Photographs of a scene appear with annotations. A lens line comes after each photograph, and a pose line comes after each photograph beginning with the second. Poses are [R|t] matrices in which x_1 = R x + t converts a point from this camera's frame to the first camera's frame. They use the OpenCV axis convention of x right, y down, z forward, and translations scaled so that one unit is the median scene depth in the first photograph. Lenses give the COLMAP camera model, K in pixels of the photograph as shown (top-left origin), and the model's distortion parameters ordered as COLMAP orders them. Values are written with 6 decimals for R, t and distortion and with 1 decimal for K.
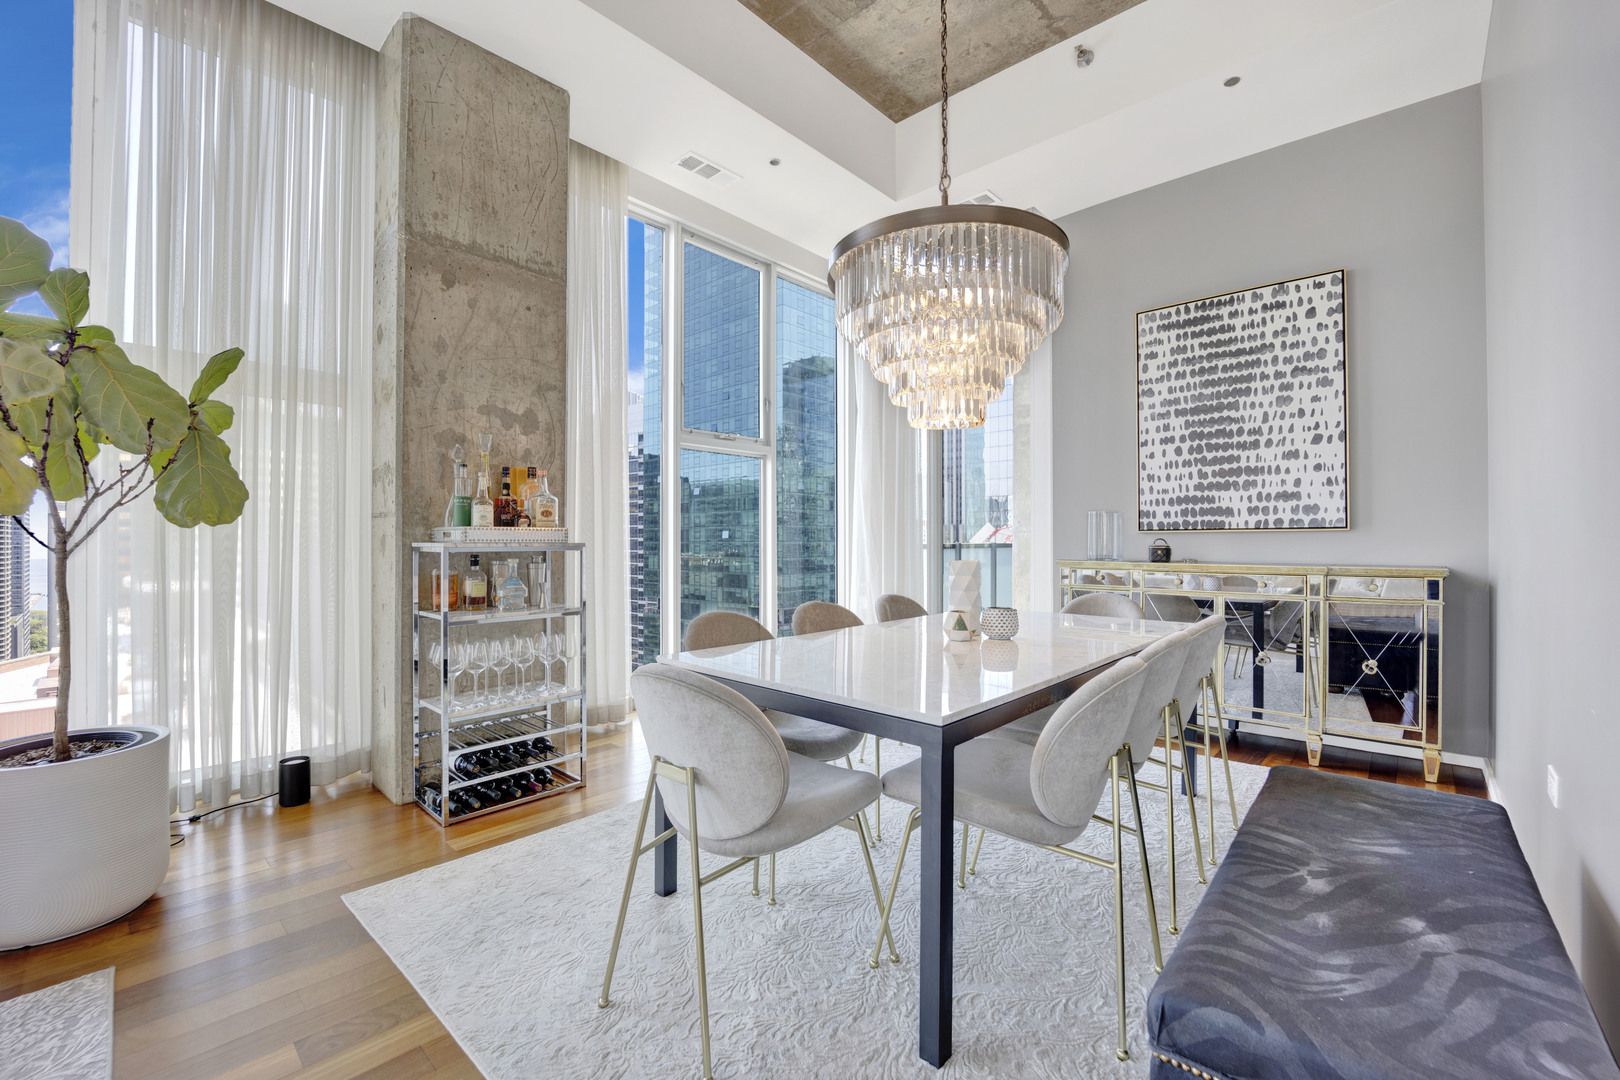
lens RADIAL K [[673.8, 0, 803.0], [0, 673.8, 541.0], [0, 0, 1]] dist [-0.022222, -0.000563]
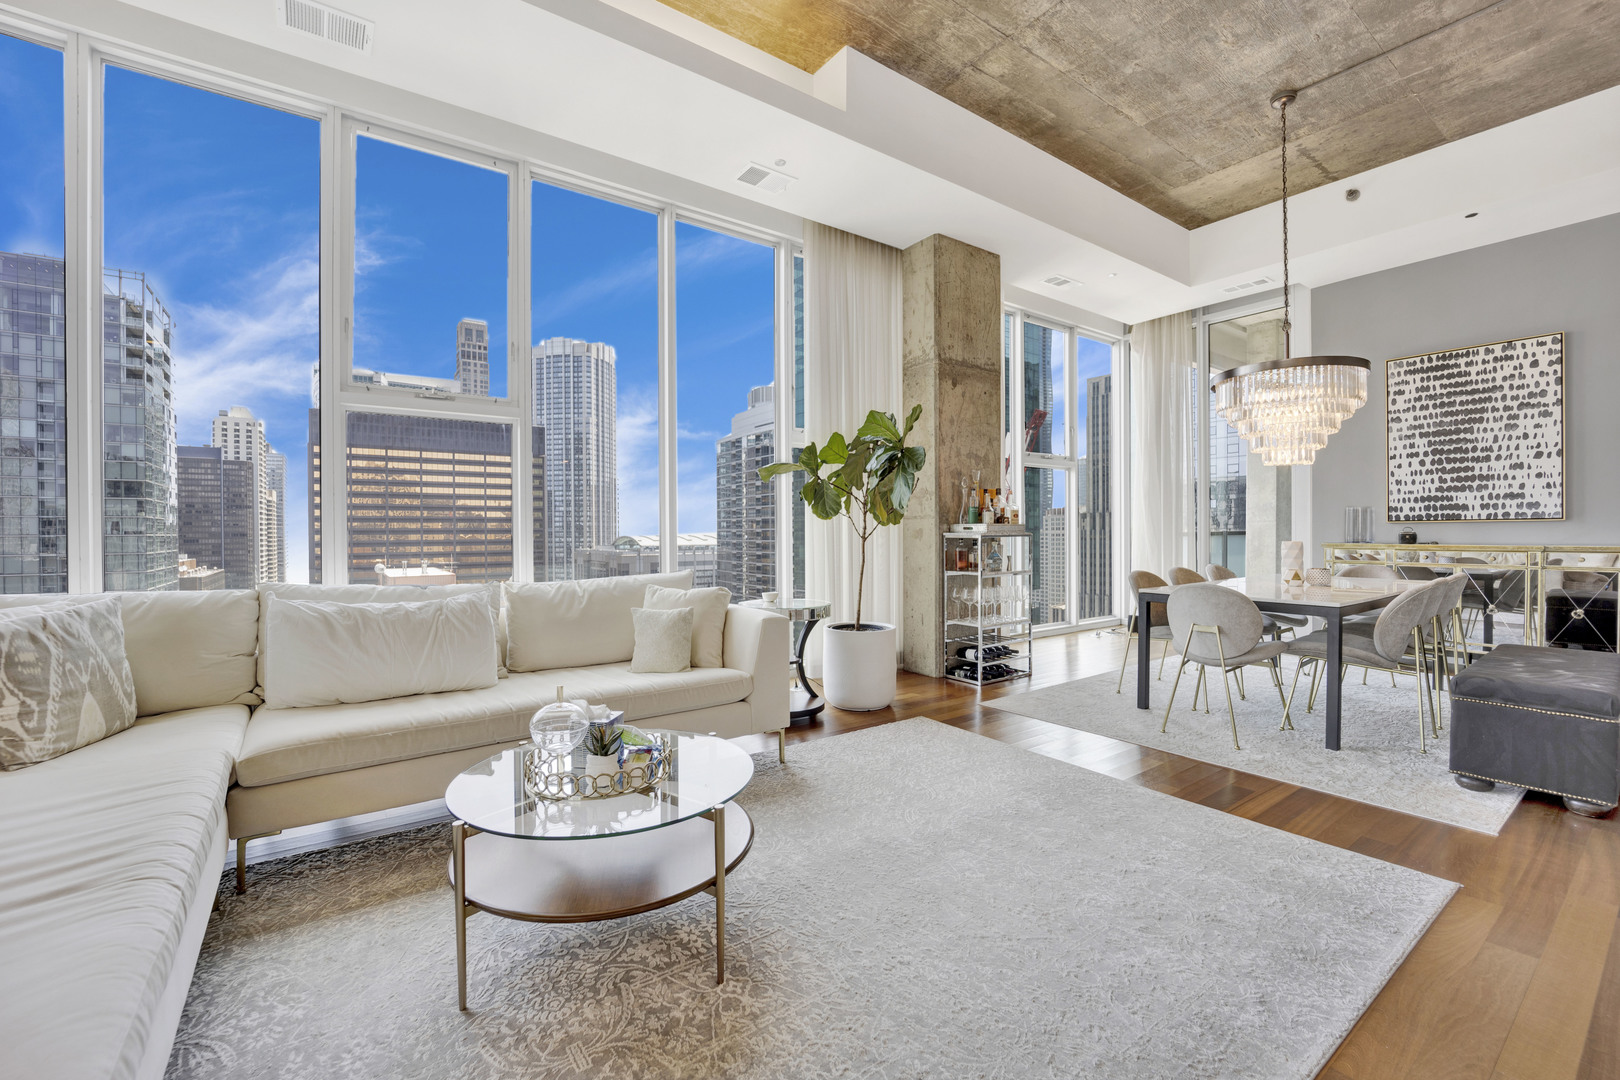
lens RADIAL K [[673.8, 0, 805.4], [0, 673.8, 540.5], [0, 0, 1]] dist [-0.022752, 0.000820]
pose [[0.979009, -0.004362, -0.203768, -0.448692], [0.007491, 0.999866, 0.014589, -0.005161], [0.203677, -0.015810, 0.978910, -0.655711]]
